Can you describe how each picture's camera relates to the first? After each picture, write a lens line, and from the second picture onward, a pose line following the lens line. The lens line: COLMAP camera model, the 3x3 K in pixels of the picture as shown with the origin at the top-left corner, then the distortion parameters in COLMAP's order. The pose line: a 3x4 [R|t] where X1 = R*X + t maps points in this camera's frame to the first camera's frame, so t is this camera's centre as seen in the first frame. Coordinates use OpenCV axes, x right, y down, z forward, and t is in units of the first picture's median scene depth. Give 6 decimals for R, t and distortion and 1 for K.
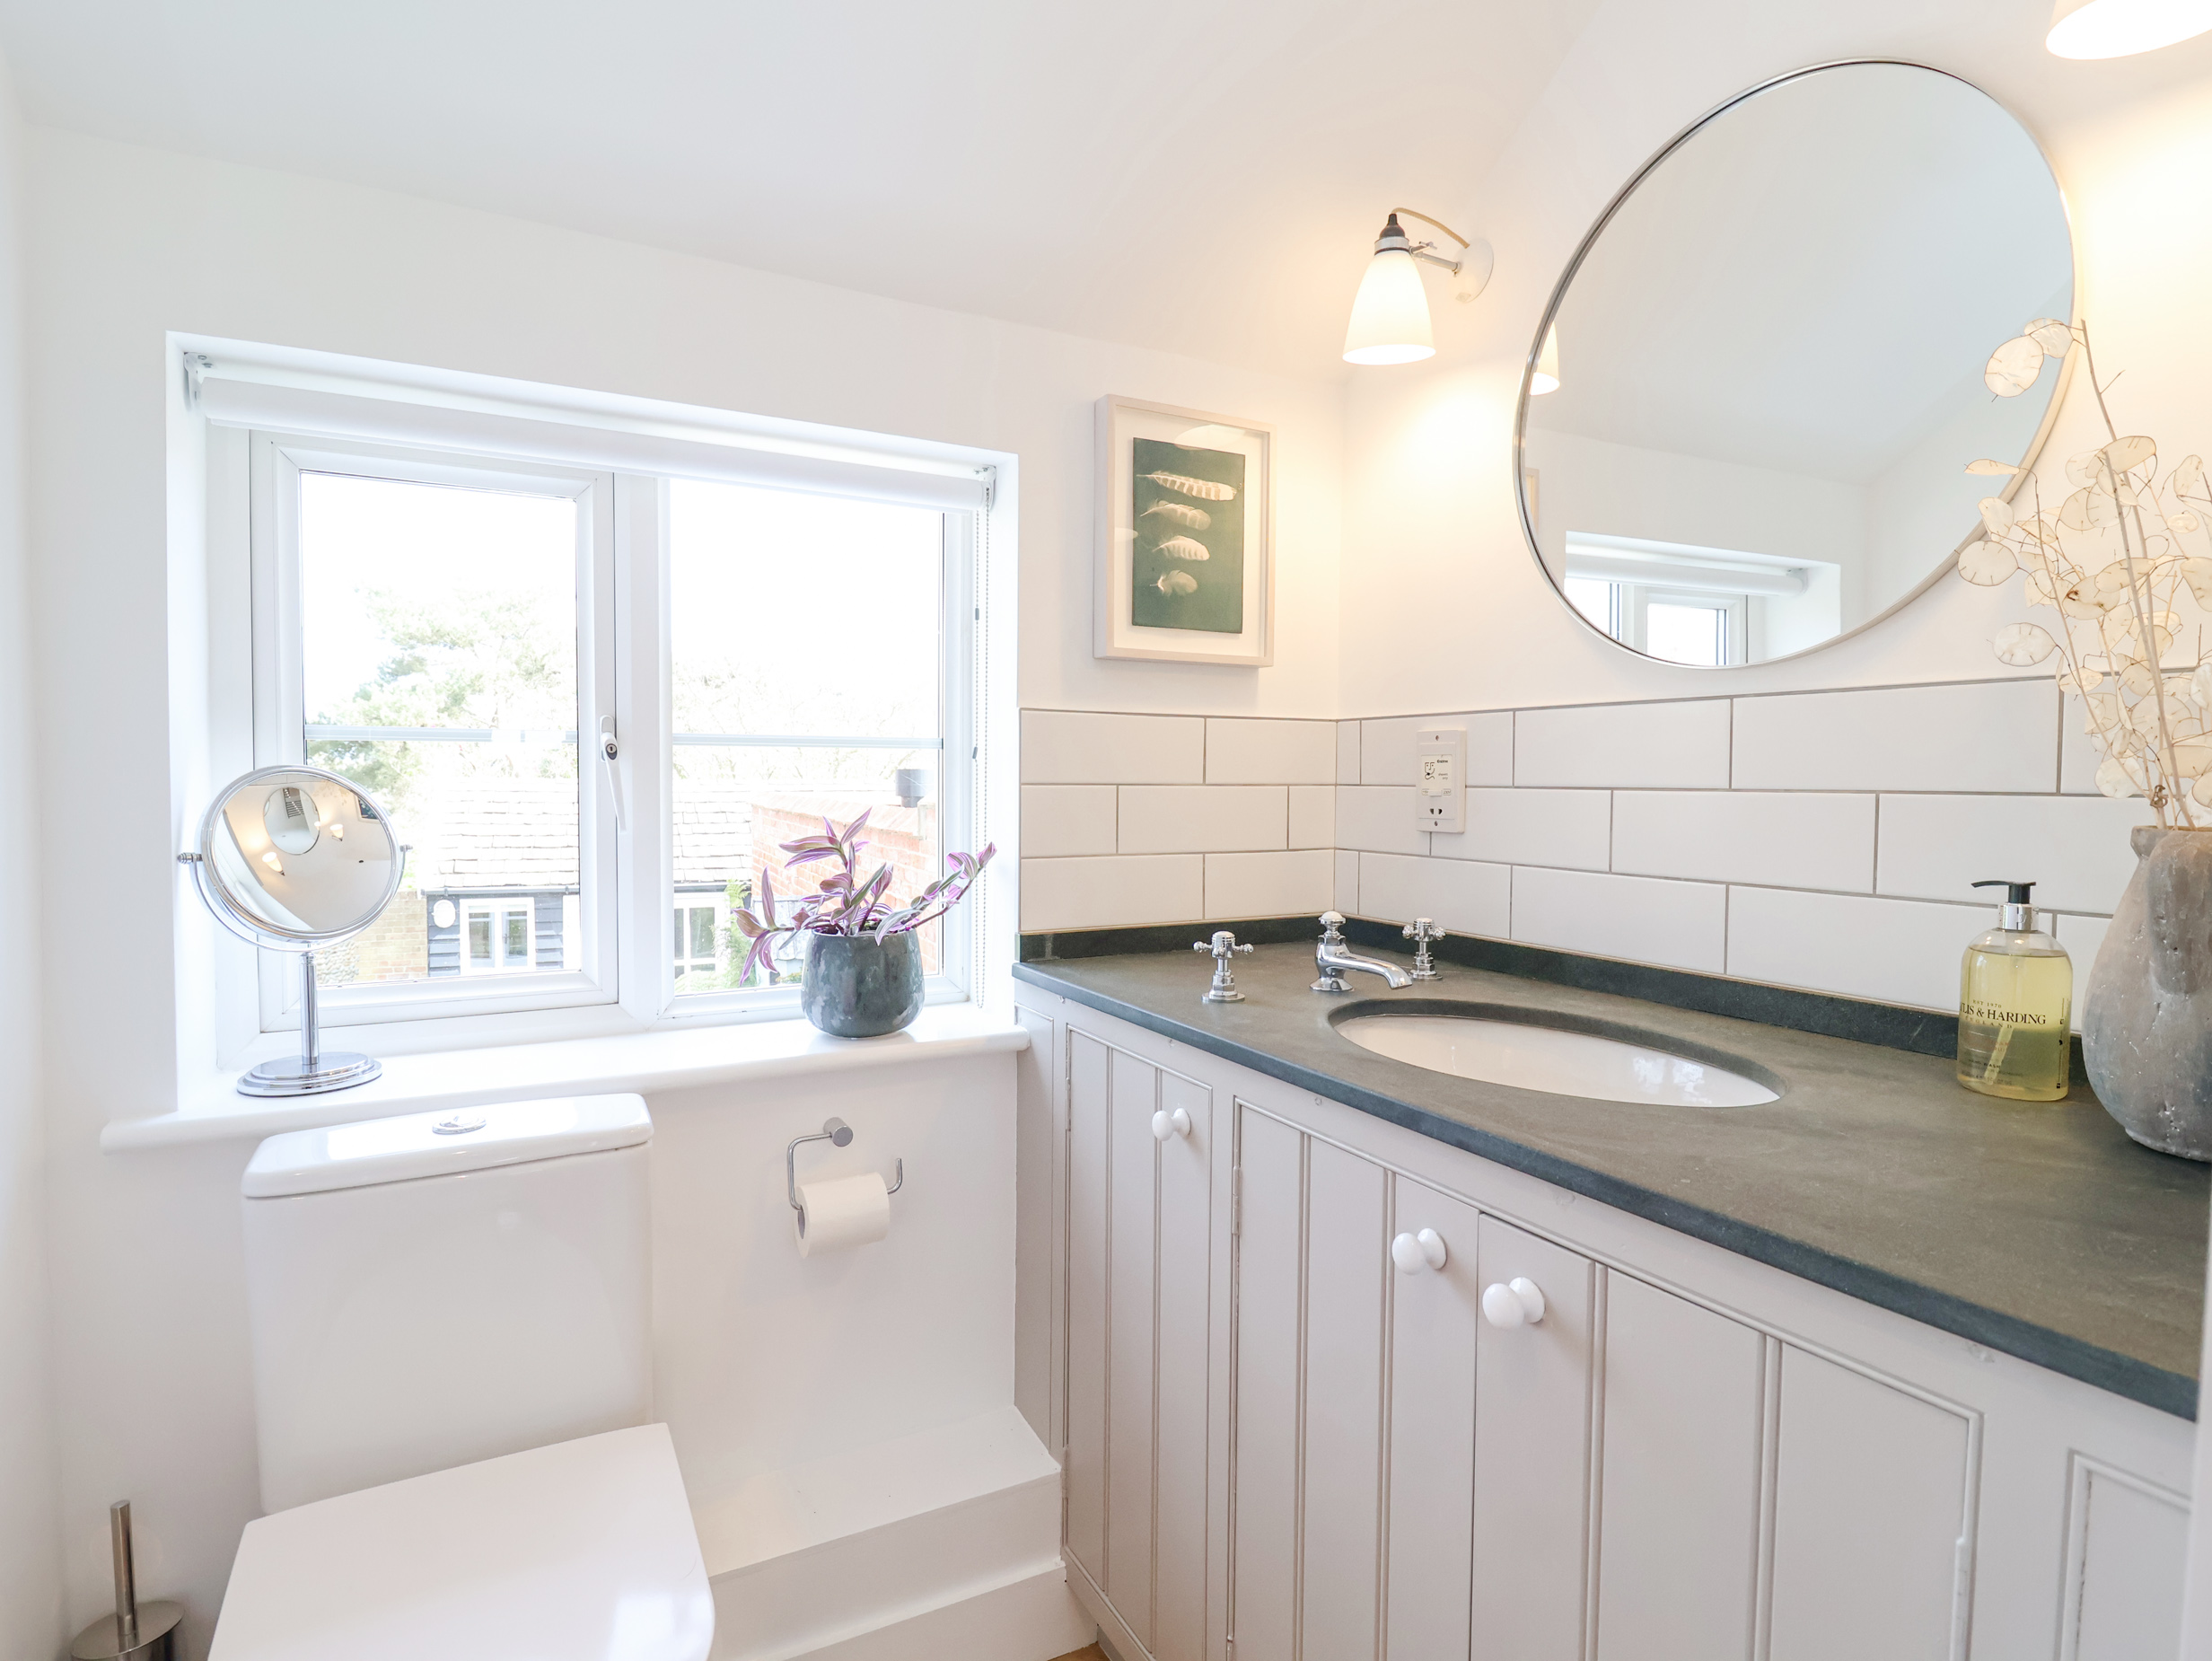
lens RADIAL K [[1156.3, 0, 1112.9], [0, 1156.3, 836.9], [0, 0, 1]] dist [0.002041, -0.014545]
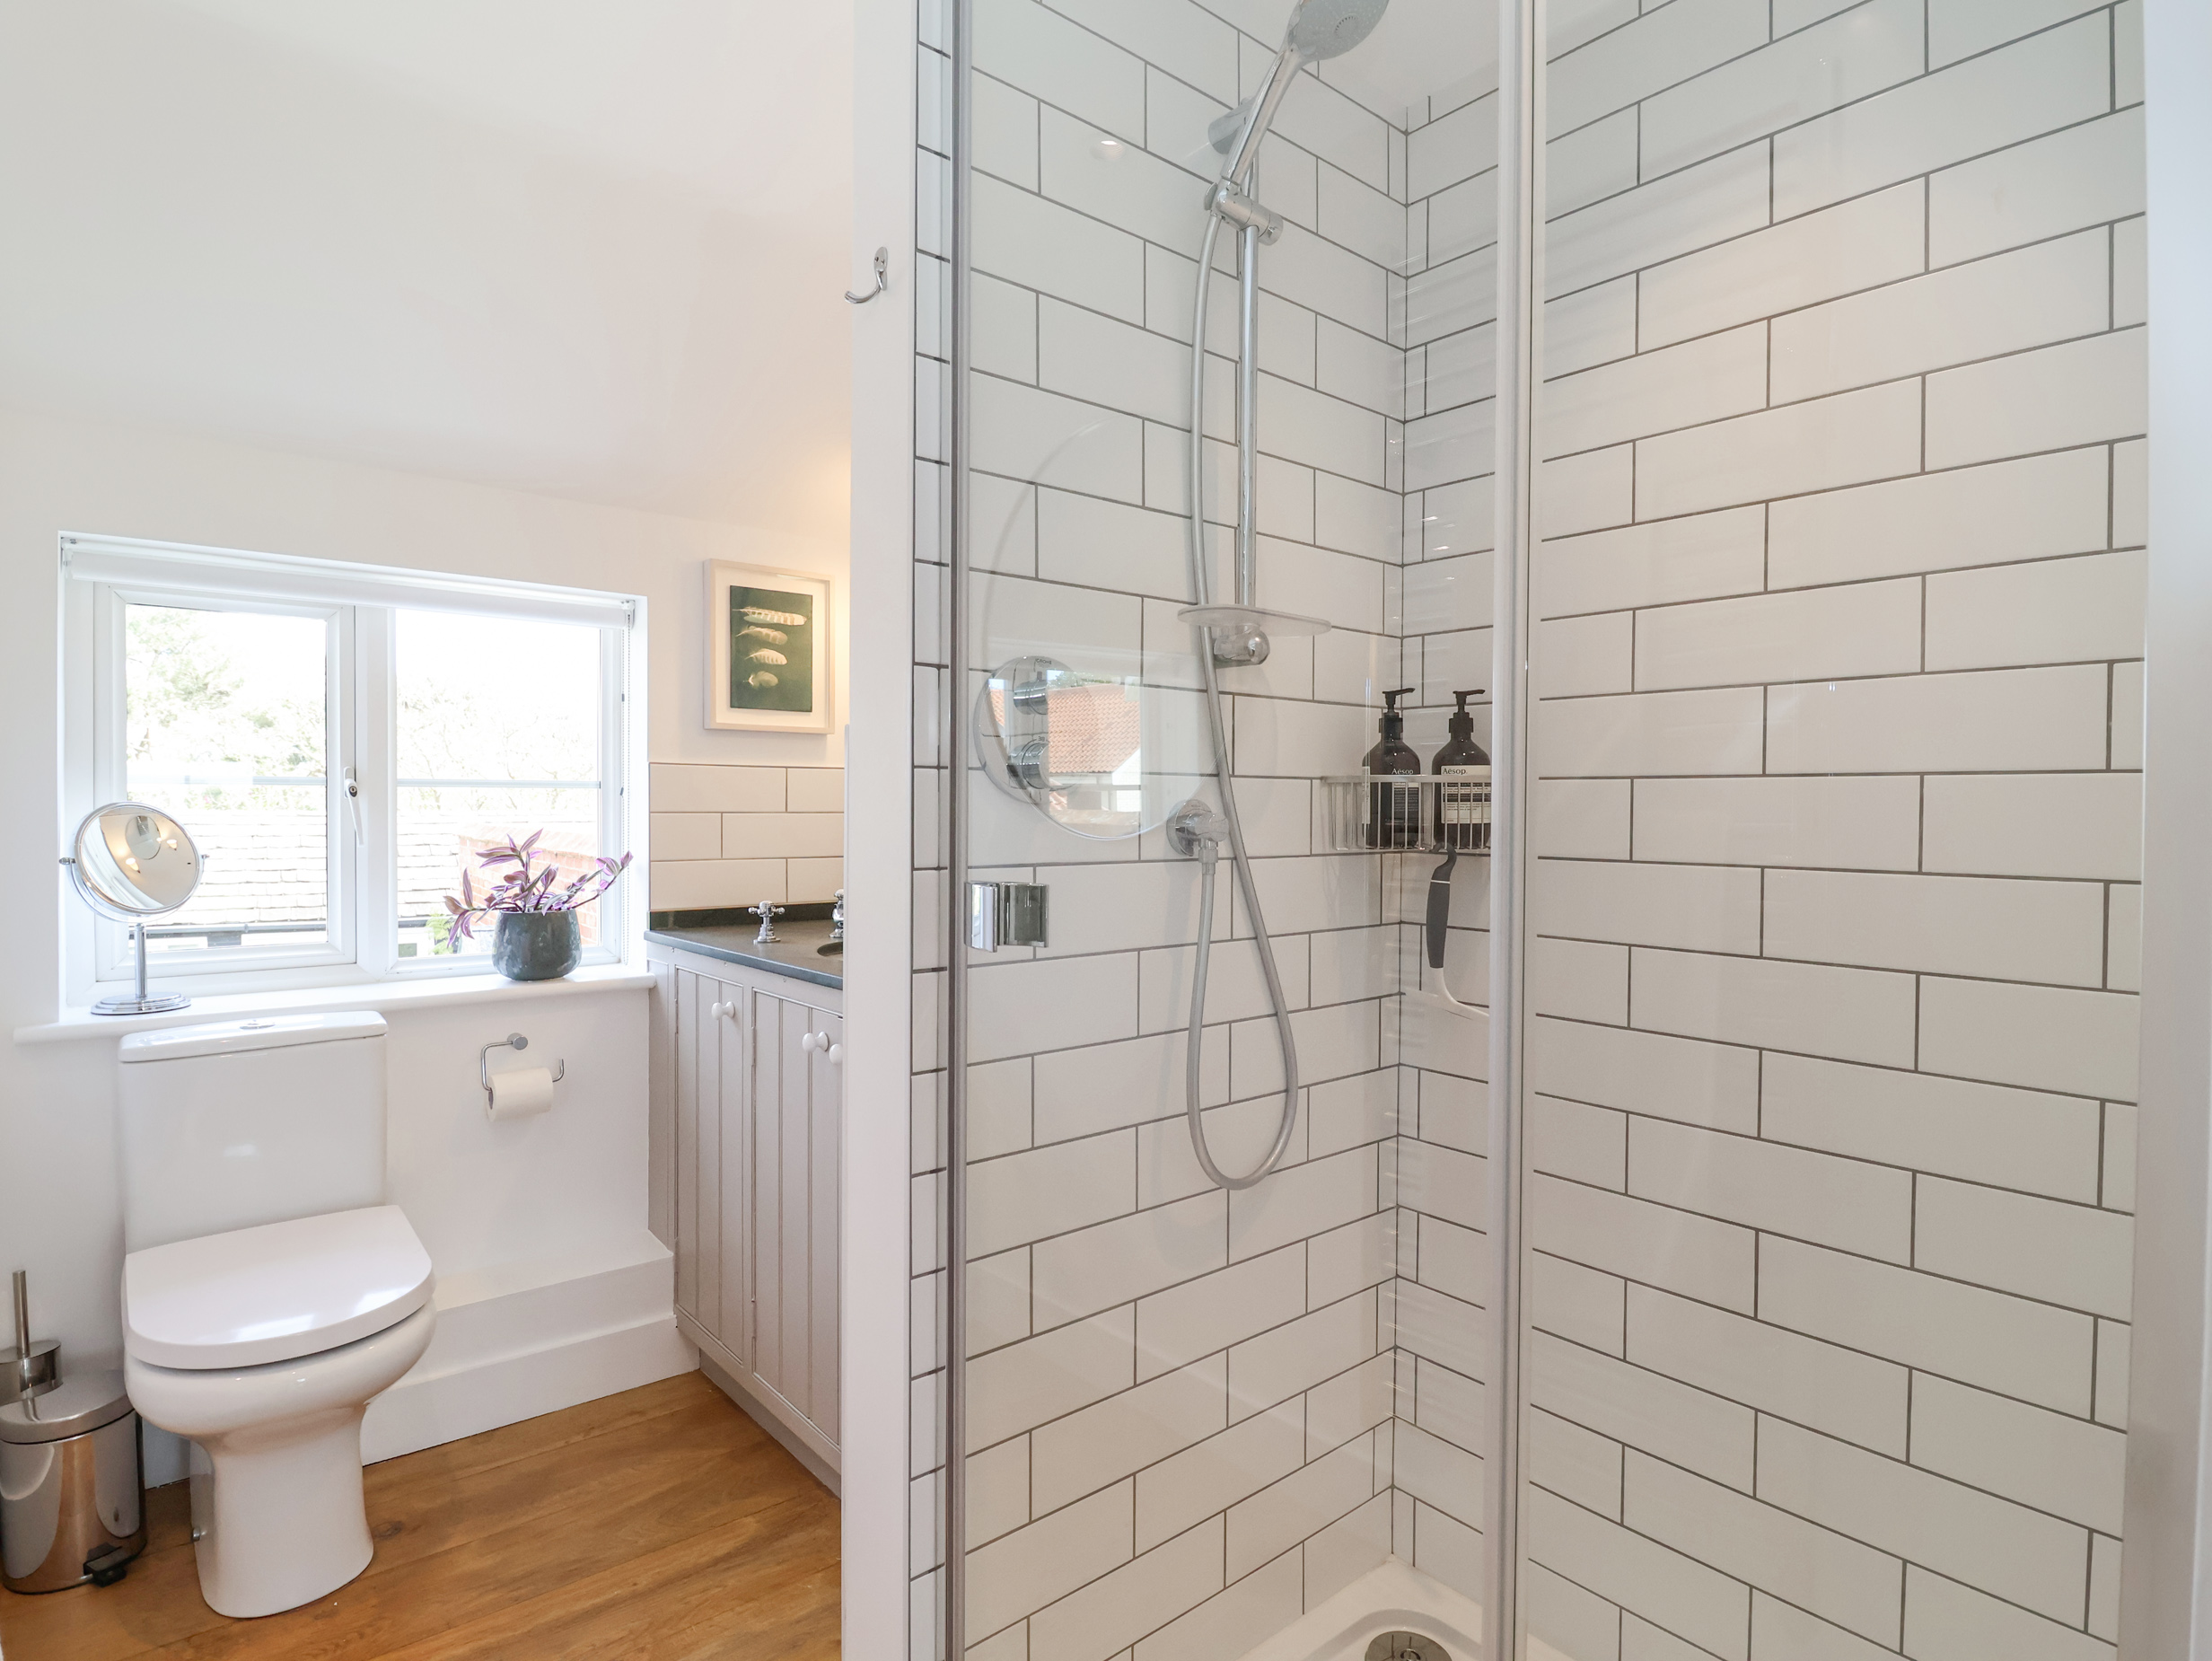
lens RADIAL K [[1156.3, 0, 1109.3], [0, 1156.3, 829.9], [0, 0, 1]] dist [0.002041, -0.014545]
pose [[0.977947, -0.007677, 0.208711, 0.202413], [0.014125, 0.999467, -0.029422, 0.032084], [-0.208374, 0.031722, 0.977535, -0.637690]]
